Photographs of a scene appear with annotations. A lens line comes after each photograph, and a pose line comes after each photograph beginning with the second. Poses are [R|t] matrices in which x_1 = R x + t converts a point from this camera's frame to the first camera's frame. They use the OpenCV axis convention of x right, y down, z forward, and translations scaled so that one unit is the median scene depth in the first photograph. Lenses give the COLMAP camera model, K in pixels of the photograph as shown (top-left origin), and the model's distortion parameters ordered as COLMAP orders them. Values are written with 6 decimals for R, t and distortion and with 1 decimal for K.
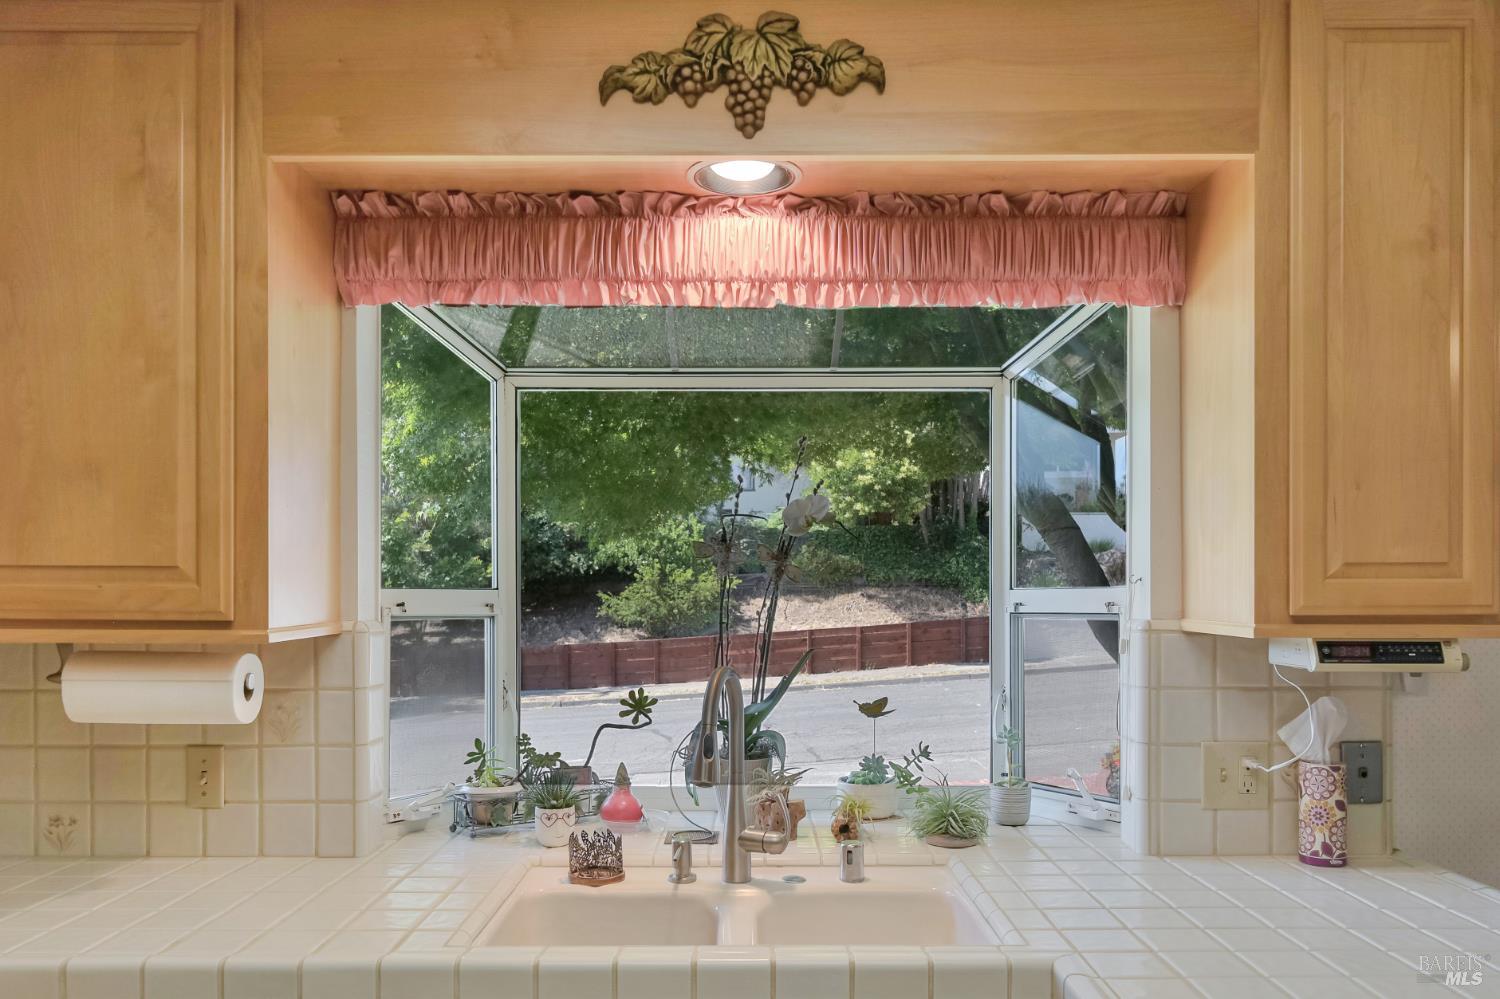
lens RADIAL K [[1138.2, 0, 755.5], [0, 1138.2, 590.9], [0, 0, 1]] dist [0.000531, -0.004071]
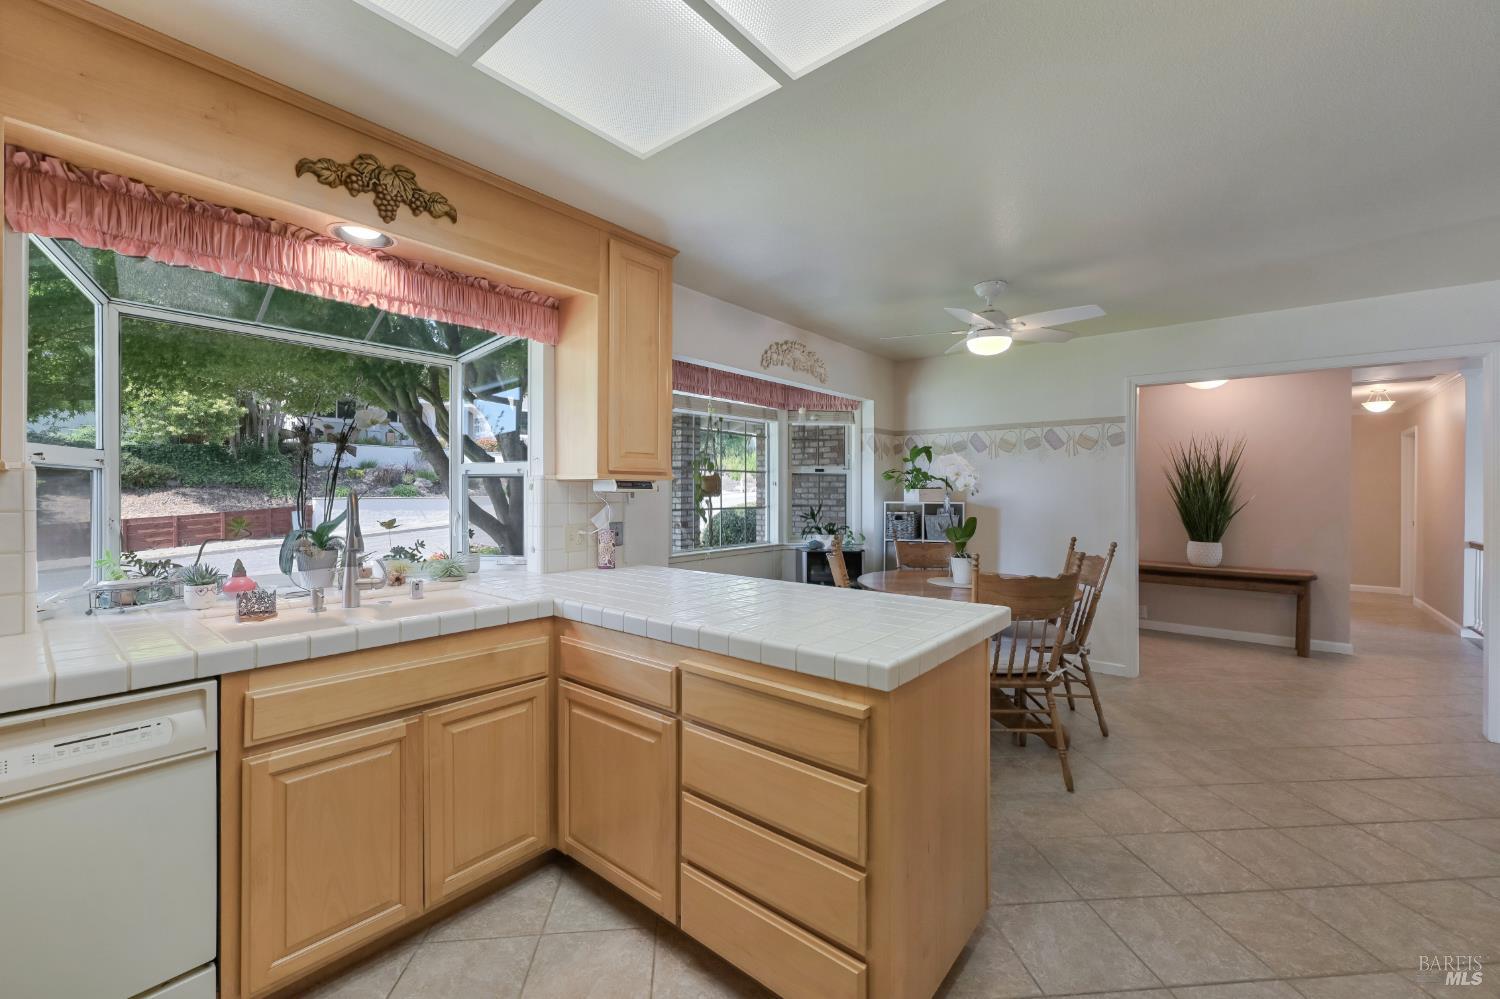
lens RADIAL K [[606.5, 0, 750.6], [0, 606.5, 494.9], [0, 0, 1]] dist [-0.001243, 0.000325]
pose [[0.636380, -0.001328, 0.771375, -0.363716], [0.000937, 0.999999, 0.000948, 0.067688], [-0.771375, 0.000120, 0.636380, -0.145121]]
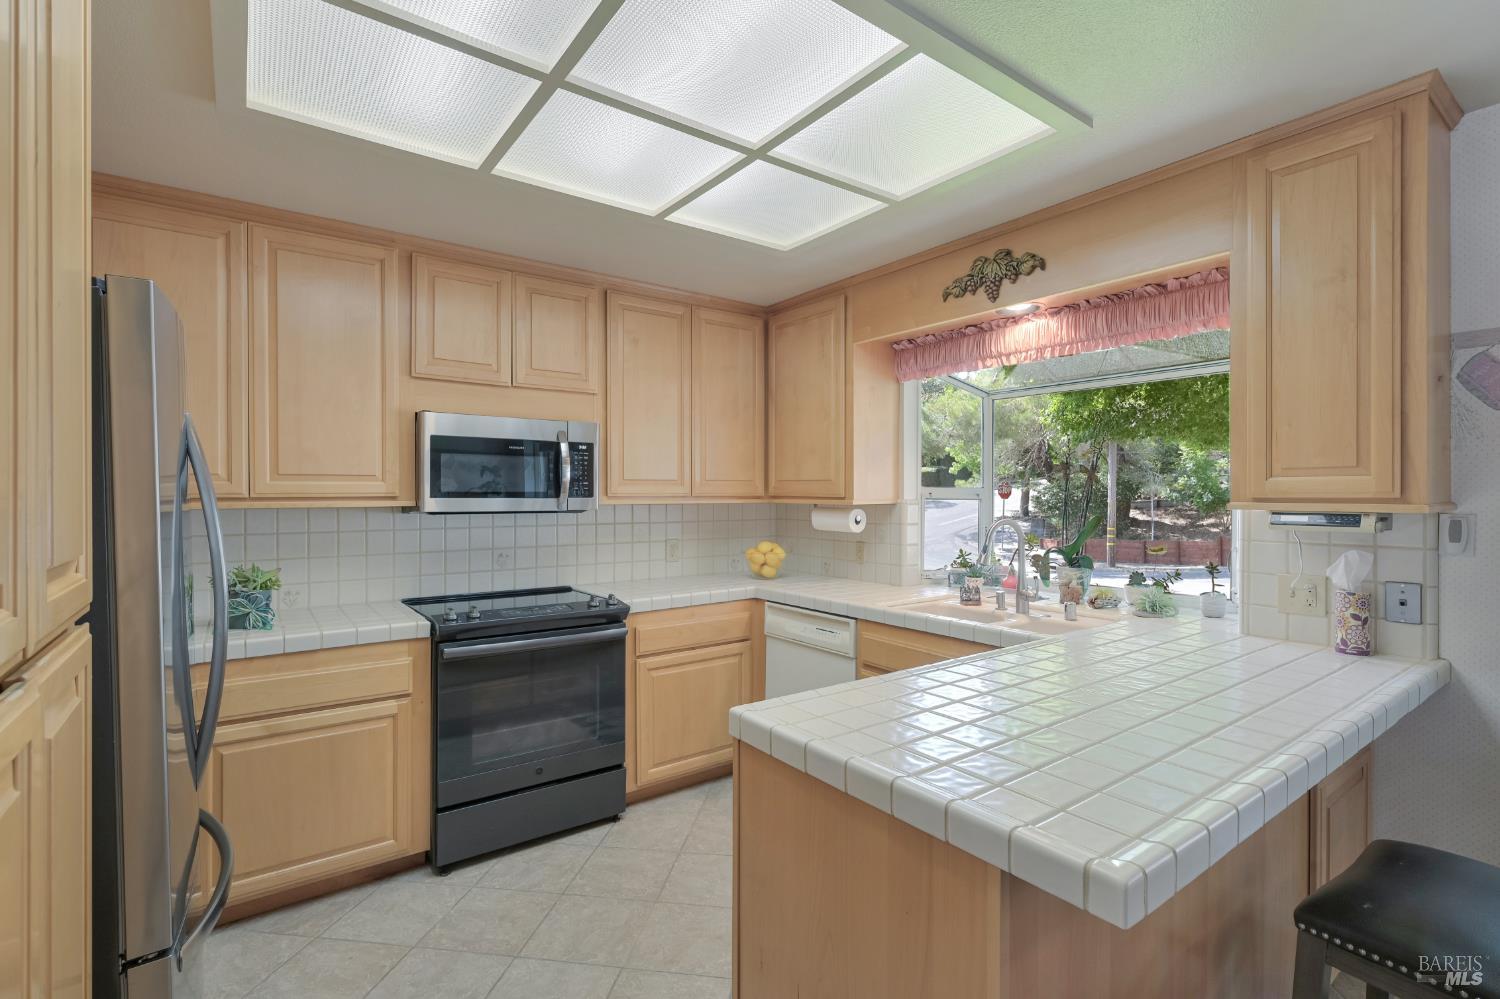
lens RADIAL K [[700.5, 0, 749.4], [0, 700.5, 496.6], [0, 0, 1]] dist [0.021338, 0.000495]
pose [[0.592976, 0.004905, -0.805205, 0.786630], [-0.004109, 0.999987, 0.003066, 0.016868], [0.805210, 0.001491, 0.592988, -0.283324]]
